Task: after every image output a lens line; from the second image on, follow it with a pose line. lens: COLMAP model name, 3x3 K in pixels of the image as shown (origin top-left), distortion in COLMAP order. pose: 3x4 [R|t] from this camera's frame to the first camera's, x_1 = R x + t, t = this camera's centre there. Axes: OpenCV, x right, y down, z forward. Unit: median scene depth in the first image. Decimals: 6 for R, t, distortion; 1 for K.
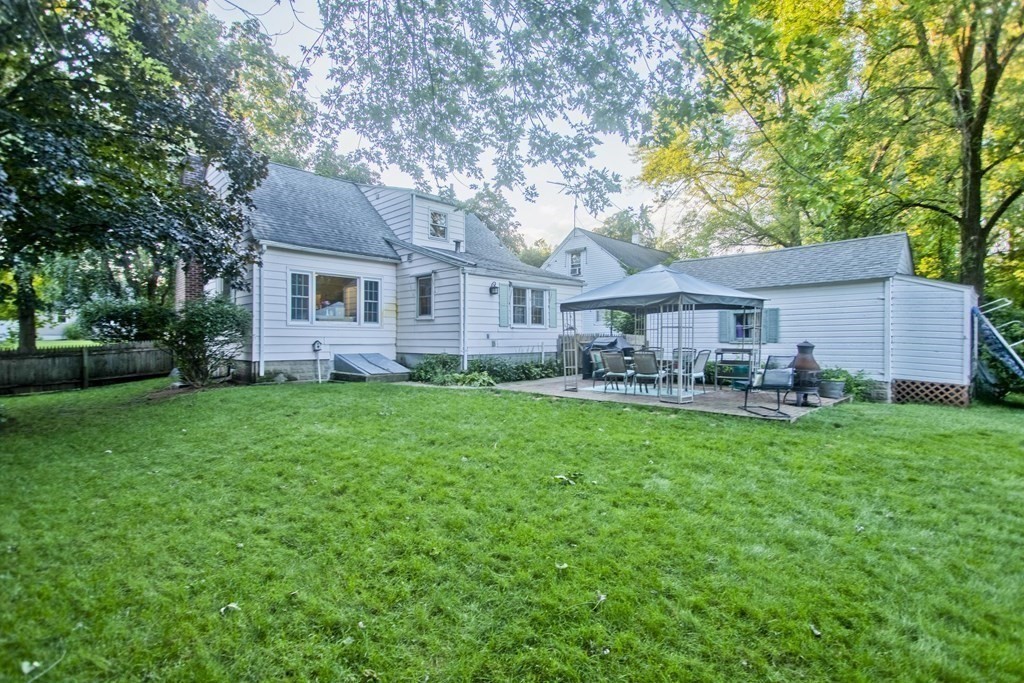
lens RADIAL K [[489.6, 0, 508.7], [0, 489.6, 339.4], [0, 0, 1]] dist [0.003260, 0.000703]
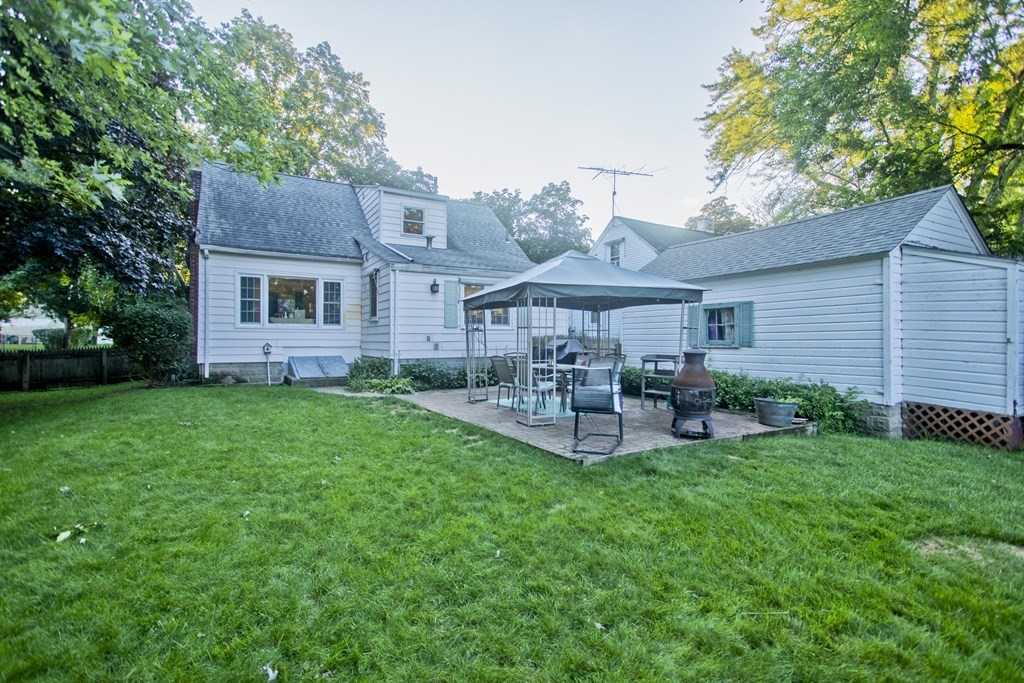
lens RADIAL K [[490.3, 0, 512.0], [0, 490.3, 341.5], [0, 0, 1]] dist [0.002491, 0.000321]
pose [[0.965256, 0.000825, -0.261306, 0.385609], [-0.000322, 0.999998, 0.001970, -0.003137], [0.261307, -0.001817, 0.965254, 0.176732]]
